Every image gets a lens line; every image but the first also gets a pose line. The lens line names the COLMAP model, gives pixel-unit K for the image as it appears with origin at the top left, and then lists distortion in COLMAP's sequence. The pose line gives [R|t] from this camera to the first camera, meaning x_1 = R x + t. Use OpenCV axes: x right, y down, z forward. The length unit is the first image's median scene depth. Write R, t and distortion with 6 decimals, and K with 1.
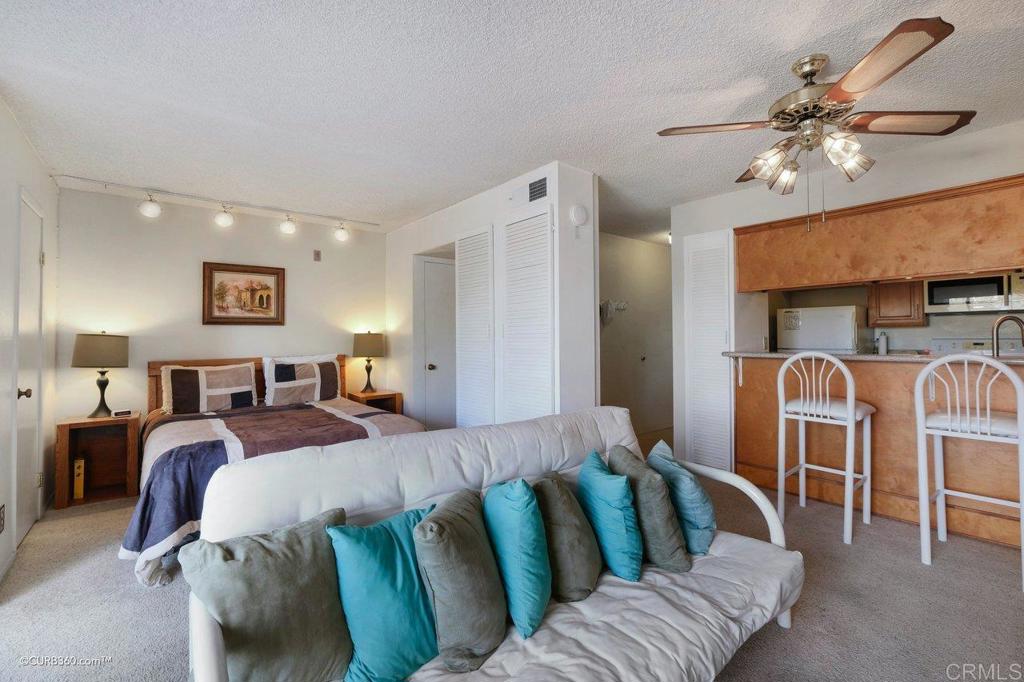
lens RADIAL K [[449.3, 0, 515.5], [0, 449.3, 340.4], [0, 0, 1]] dist [-0.002148, -0.000210]
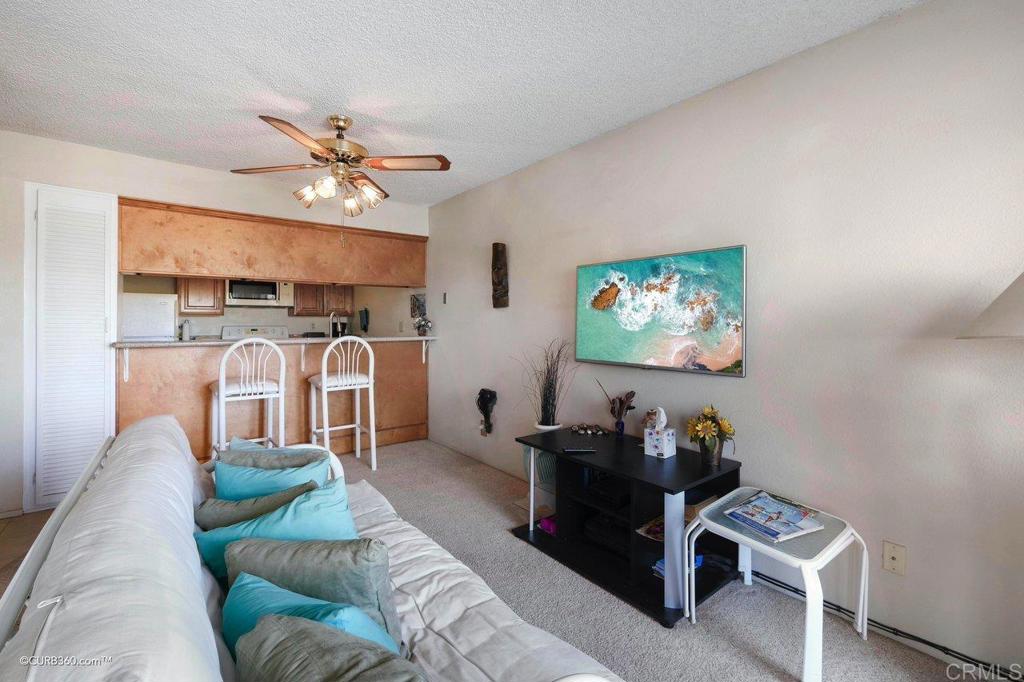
lens RADIAL K [[455.8, 0, 511.1], [0, 455.8, 338.7], [0, 0, 1]] dist [0.011675, 0.000128]
pose [[0.028668, -0.030206, 0.999133, -0.557951], [0.001845, 0.999543, 0.030165, -0.008509], [-0.999587, 0.000978, 0.028711, 0.364647]]
